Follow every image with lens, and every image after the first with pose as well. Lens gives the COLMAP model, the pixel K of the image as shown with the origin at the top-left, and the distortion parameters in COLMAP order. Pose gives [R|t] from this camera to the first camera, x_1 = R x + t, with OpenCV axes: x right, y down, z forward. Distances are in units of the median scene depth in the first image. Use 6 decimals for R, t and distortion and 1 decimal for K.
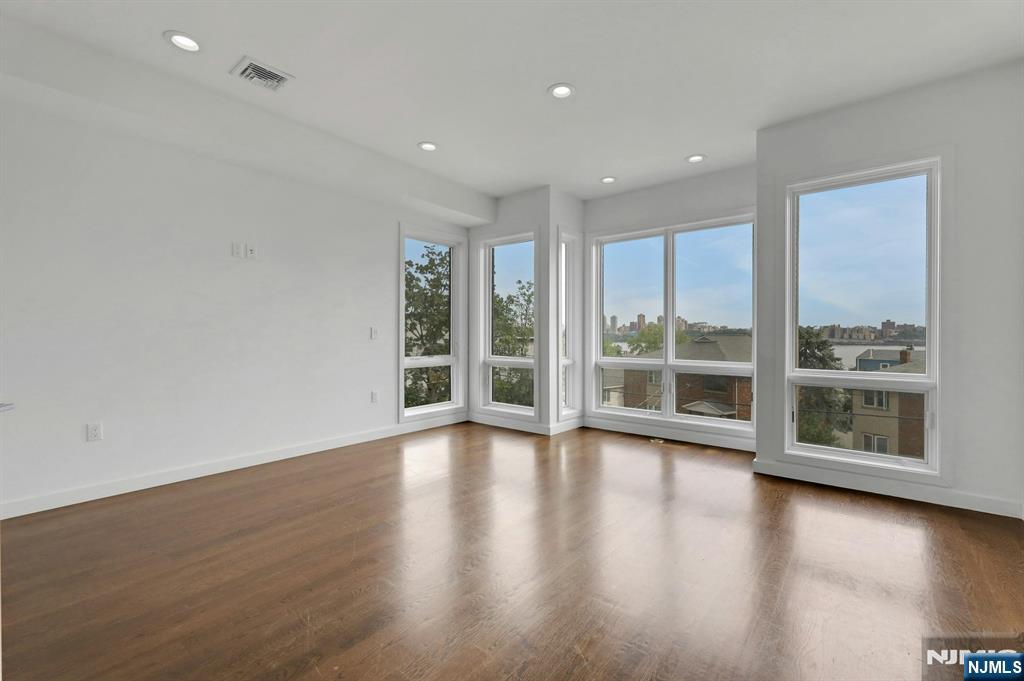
lens RADIAL K [[439.5, 0, 525.0], [0, 439.5, 336.6], [0, 0, 1]] dist [0.029627, 0.000380]
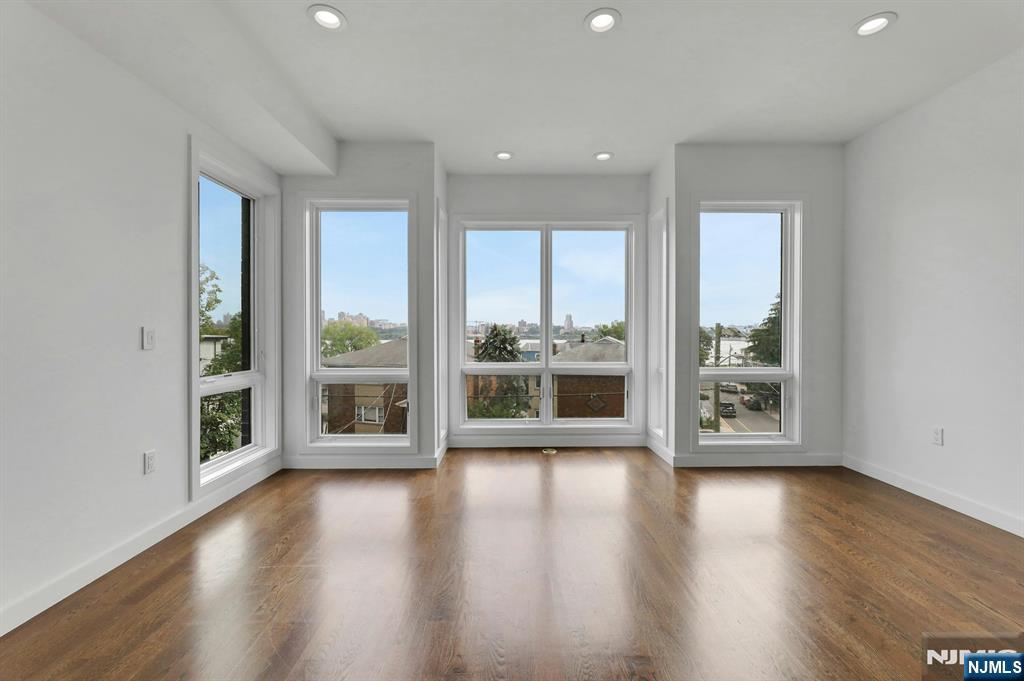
lens RADIAL K [[439.5, 0, 509.4], [0, 439.5, 337.8], [0, 0, 1]] dist [0.029627, 0.000380]
pose [[0.774045, -0.011085, 0.633034, -0.302552], [0.004165, 0.999914, 0.012416, -0.012784], [-0.633117, -0.006974, 0.774025, 0.286710]]
